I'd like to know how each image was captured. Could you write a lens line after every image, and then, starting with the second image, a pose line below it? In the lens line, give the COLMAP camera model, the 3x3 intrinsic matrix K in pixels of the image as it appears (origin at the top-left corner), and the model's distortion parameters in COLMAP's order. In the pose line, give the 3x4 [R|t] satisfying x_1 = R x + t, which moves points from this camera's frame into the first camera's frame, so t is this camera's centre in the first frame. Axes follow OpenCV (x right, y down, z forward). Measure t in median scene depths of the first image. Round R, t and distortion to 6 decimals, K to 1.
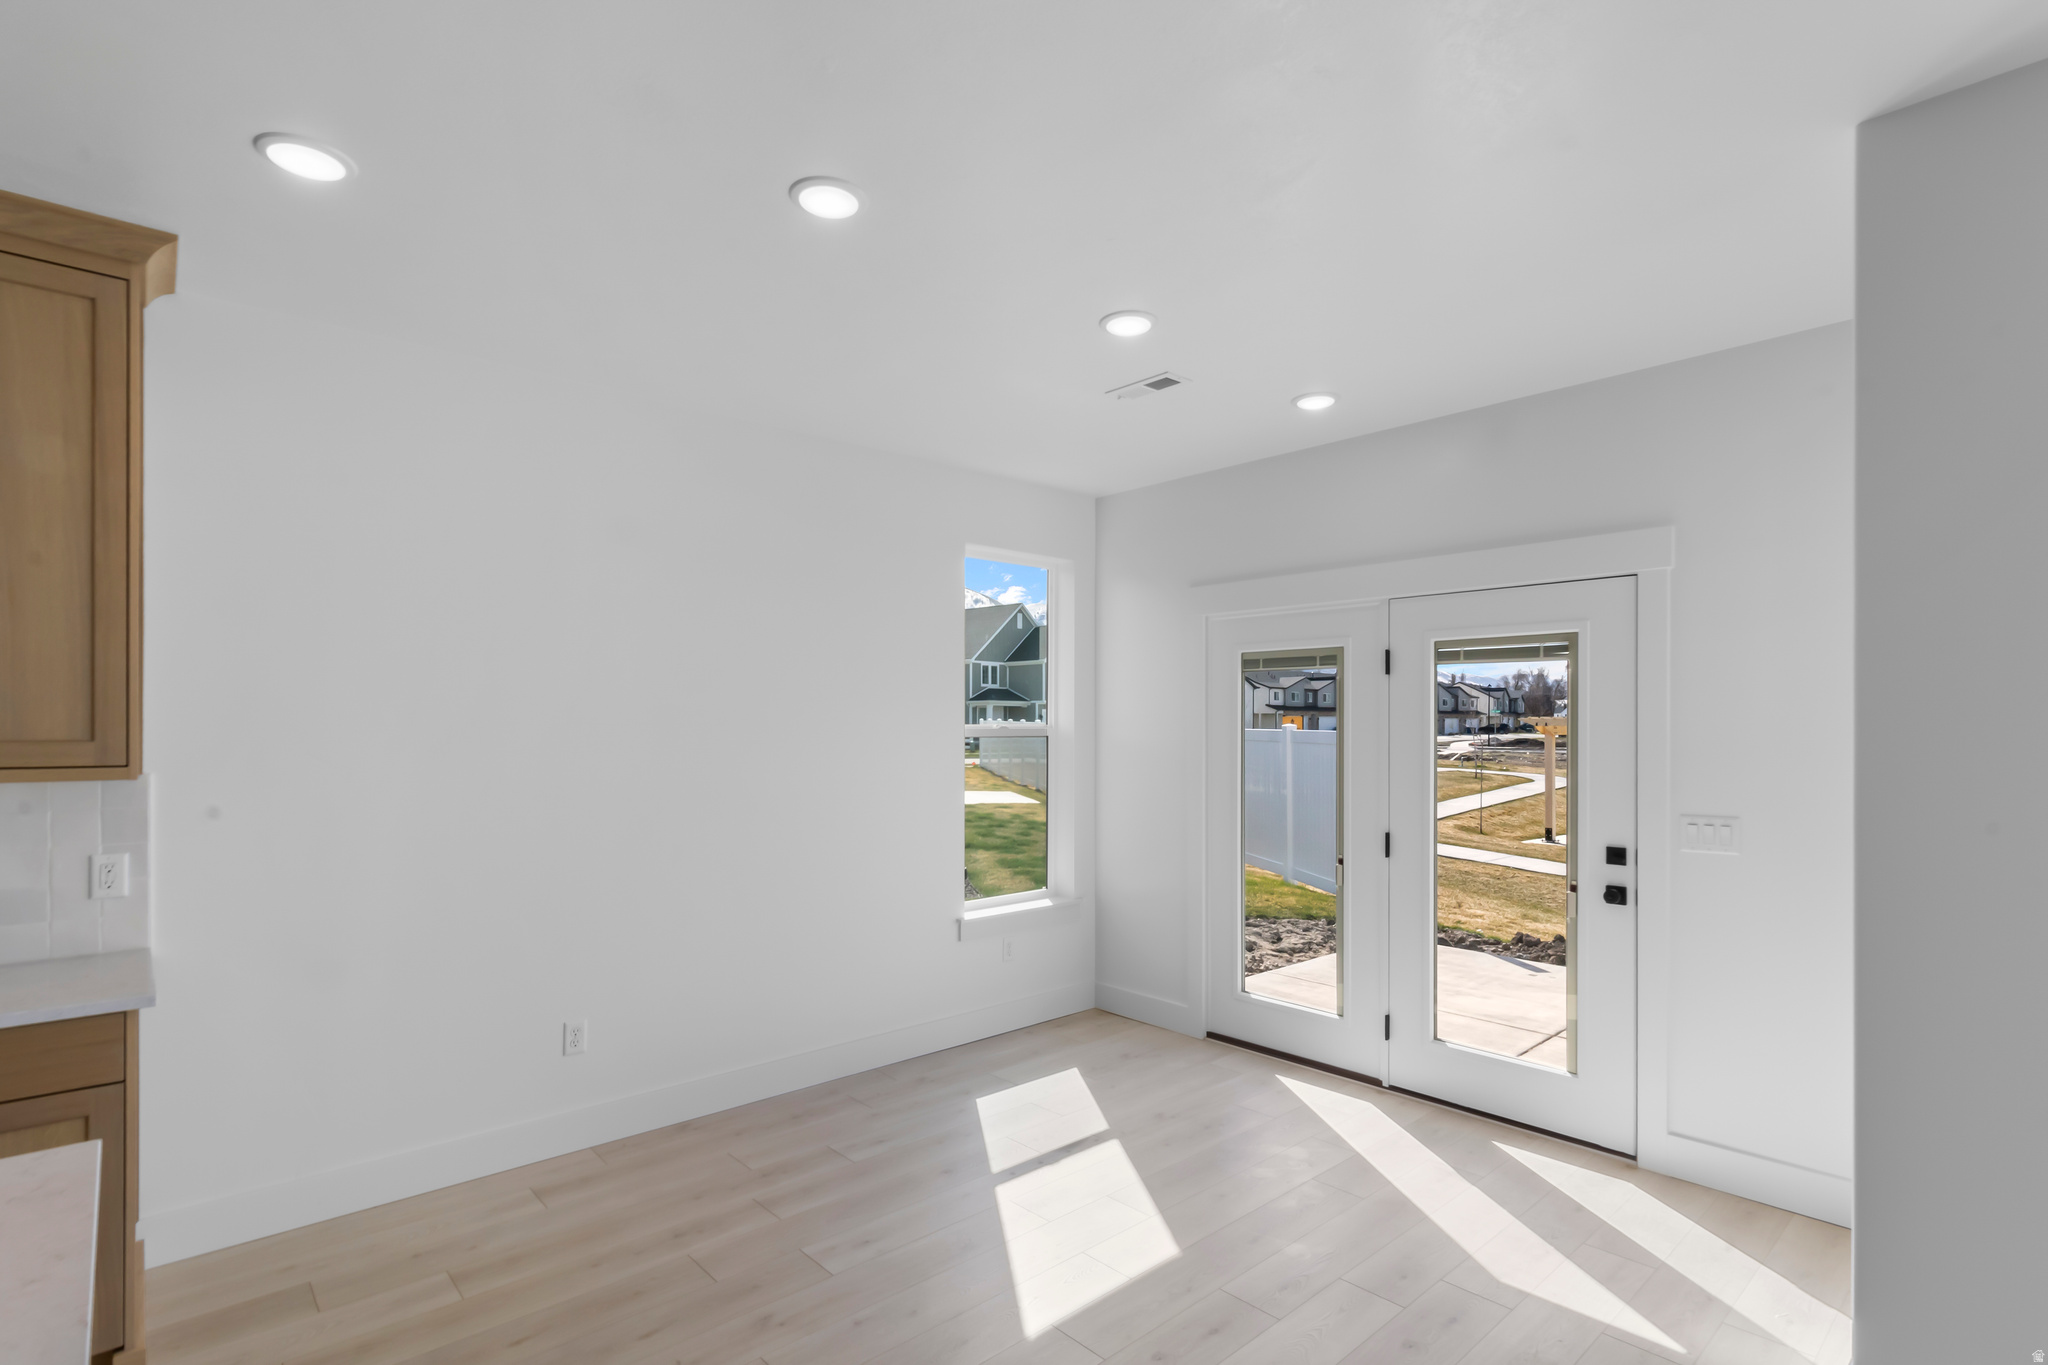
lens RADIAL K [[977.6, 0, 1028.7], [0, 977.6, 727.2], [0, 0, 1]] dist [0.000874, 0.000059]
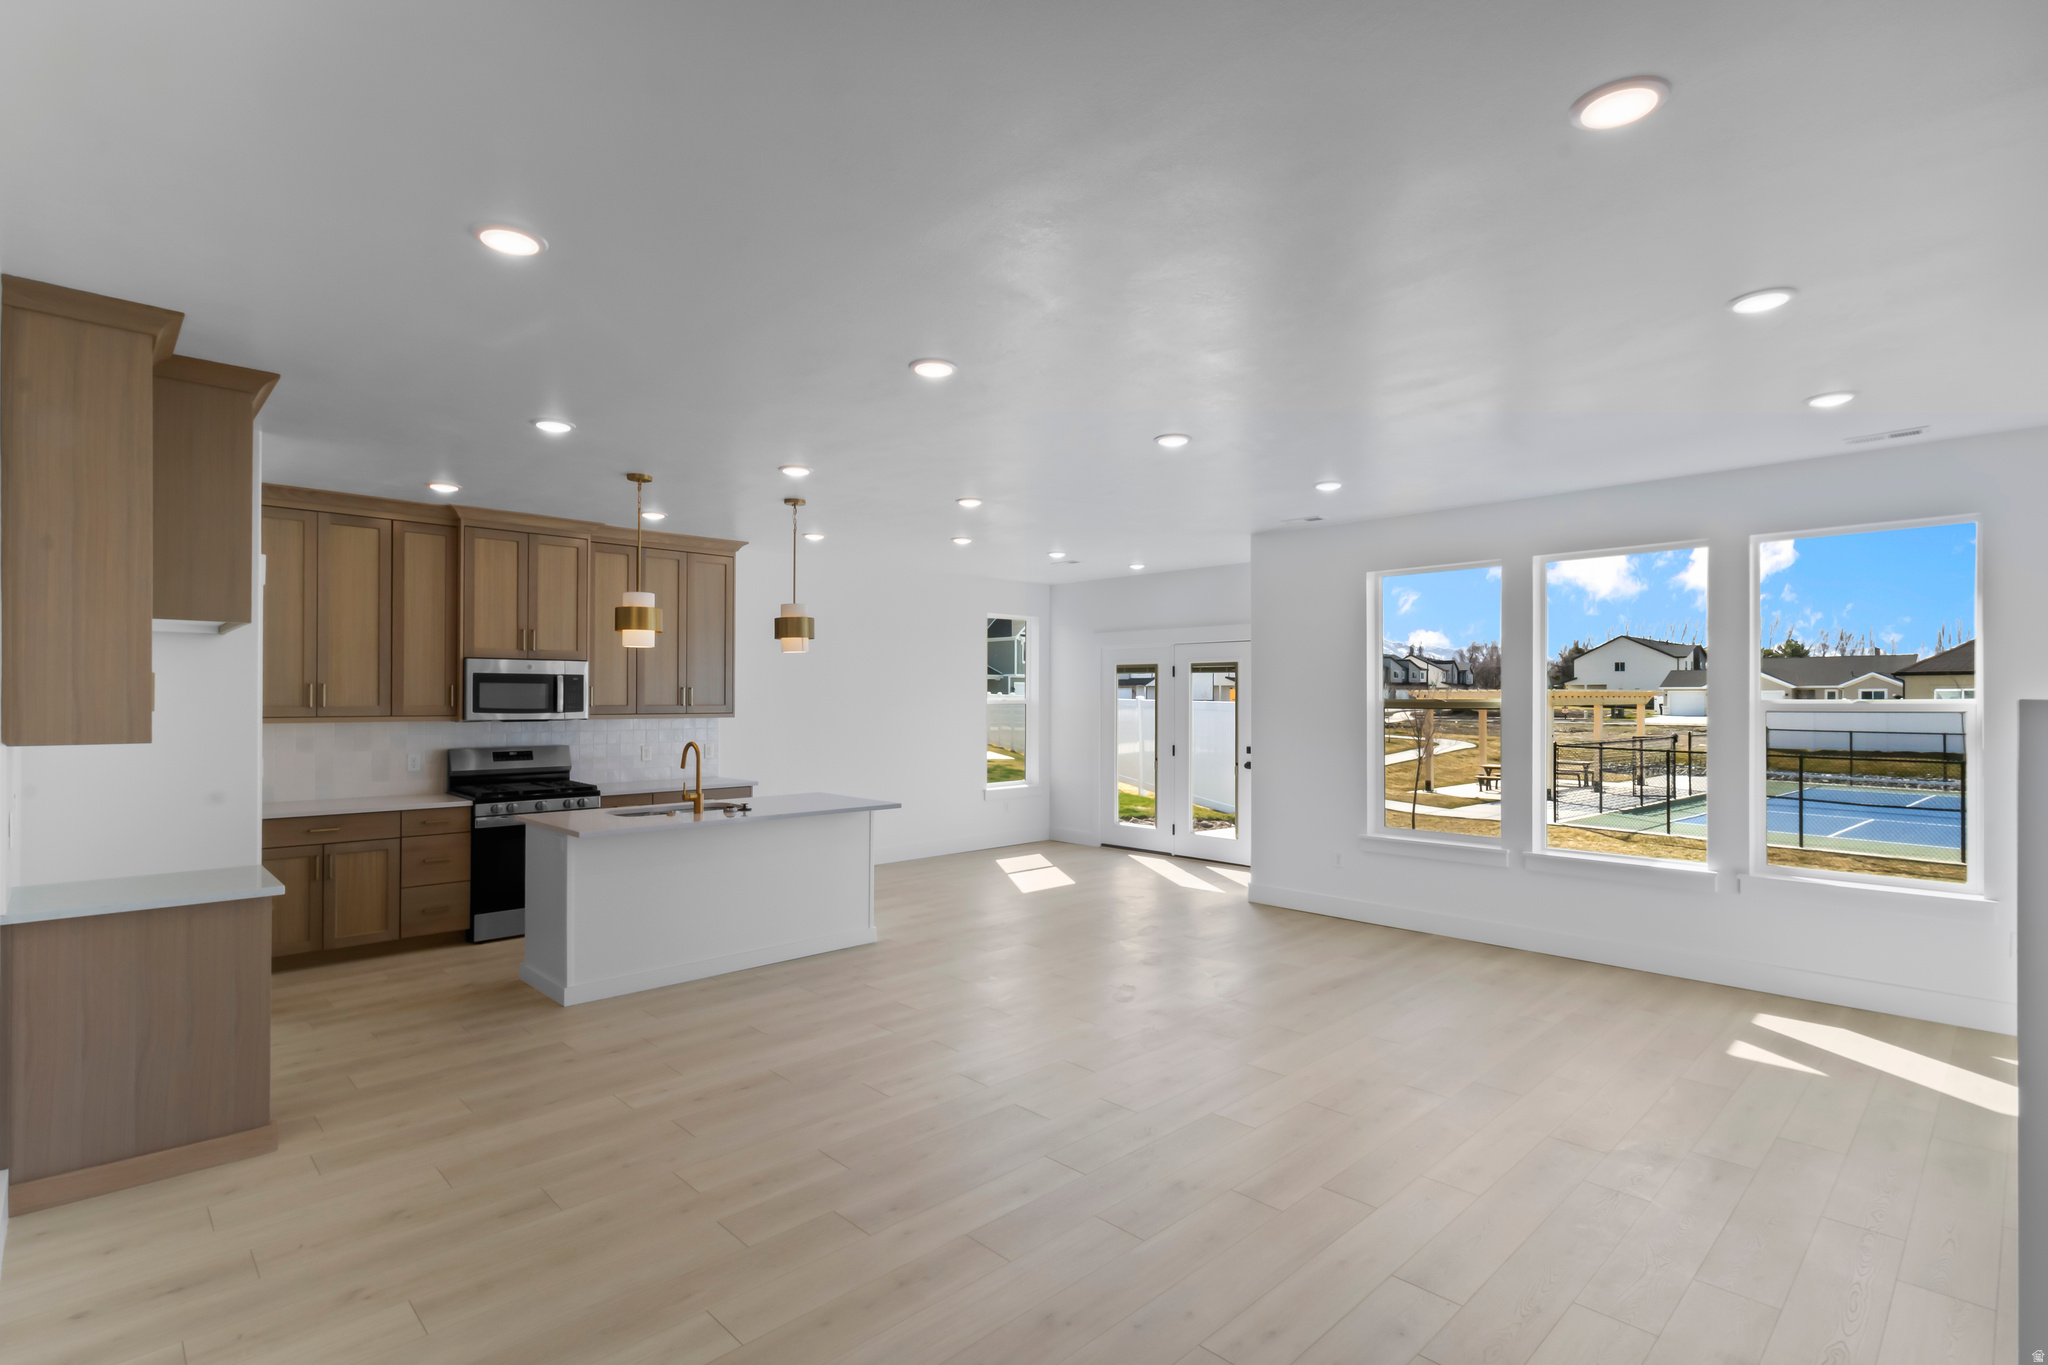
lens RADIAL K [[977.6, 0, 1028.7], [0, 977.6, 727.2], [0, 0, 1]] dist [0.000874, 0.000059]
pose [[0.999554, -0.002475, 0.029775, -0.005041], [0.001608, 0.999575, 0.029096, -0.000378], [-0.029835, -0.029035, 0.999133, -0.148390]]
